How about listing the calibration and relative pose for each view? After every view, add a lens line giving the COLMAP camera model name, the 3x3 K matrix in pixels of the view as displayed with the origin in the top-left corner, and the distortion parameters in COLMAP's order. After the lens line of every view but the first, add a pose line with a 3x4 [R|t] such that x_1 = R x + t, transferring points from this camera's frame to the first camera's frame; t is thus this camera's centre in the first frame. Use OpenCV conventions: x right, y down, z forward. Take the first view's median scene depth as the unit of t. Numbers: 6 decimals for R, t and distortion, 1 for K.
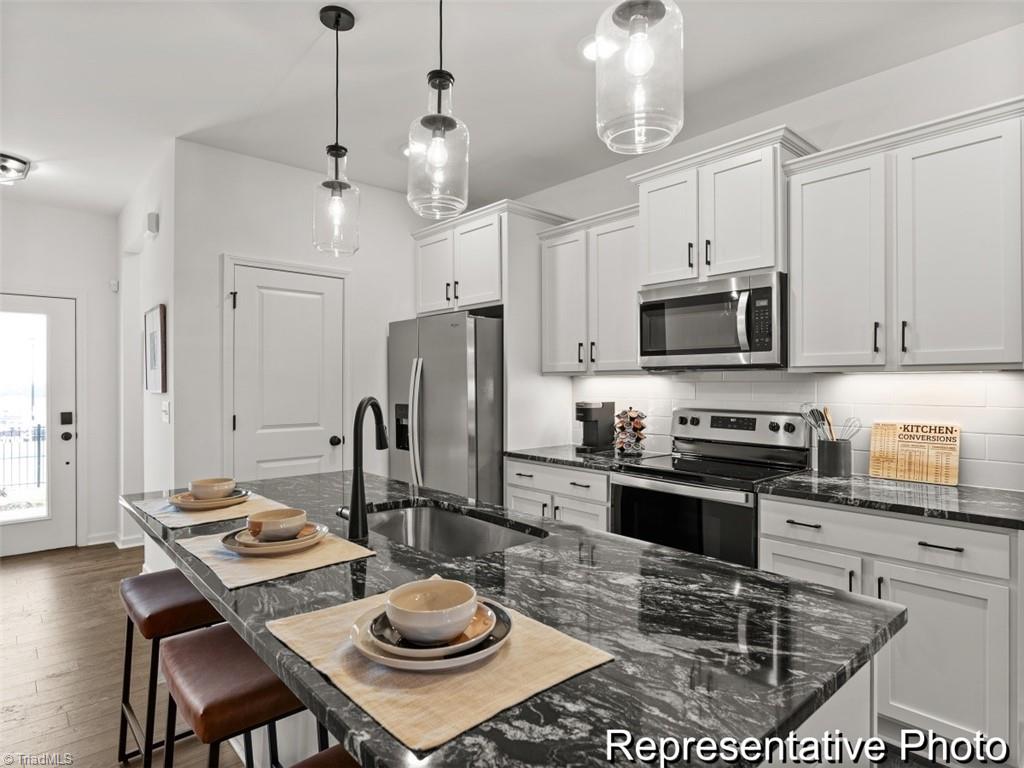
lens RADIAL K [[577.7, 0, 512.8], [0, 577.7, 381.5], [0, 0, 1]] dist [-0.002012, -0.000481]
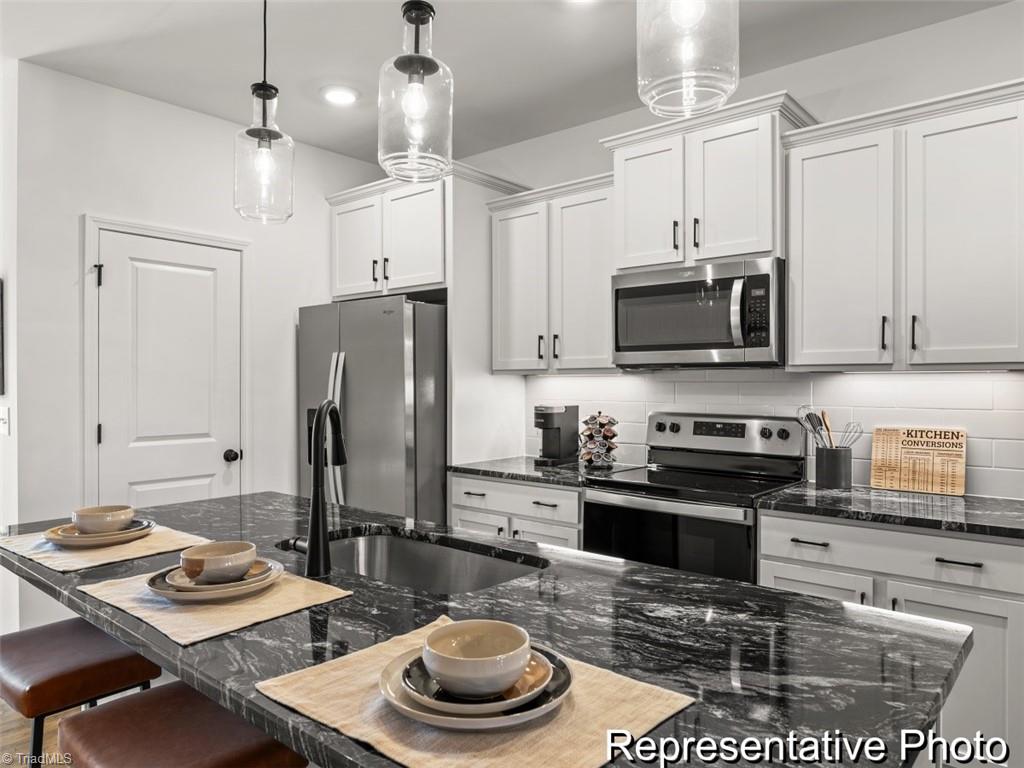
lens RADIAL K [[697.2, 0, 512.0], [0, 697.2, 384.0], [0, 0, 1]] dist [-0.000054, 0.001940]
pose [[0.990556, 0.001281, 0.137102, -0.076786], [-0.001882, 0.999989, 0.004258, -0.000378], [-0.137095, -0.004476, 0.990548, 0.000536]]
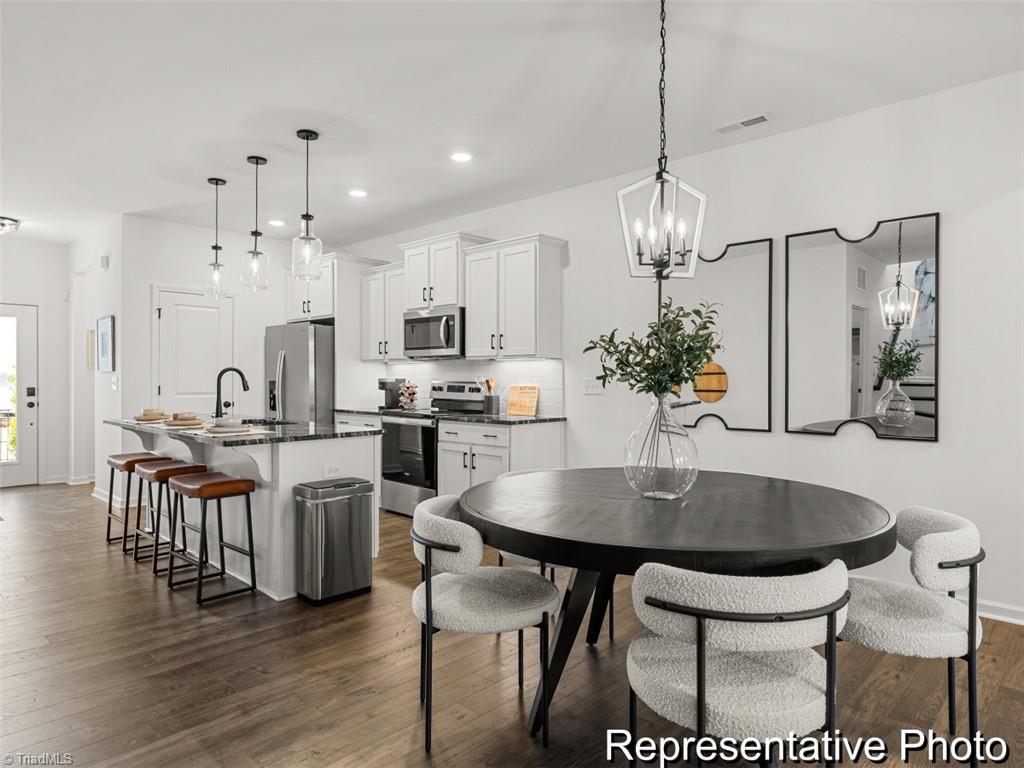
lens RADIAL K [[634.2, 0, 514.0], [0, 634.2, 380.1], [0, 0, 1]] dist [0.001496, 0.001014]
pose [[0.996949, 0.003598, 0.077973, 0.430076], [-0.003981, 0.999981, 0.004754, 0.037552], [-0.077955, -0.005050, 0.996944, -0.990482]]
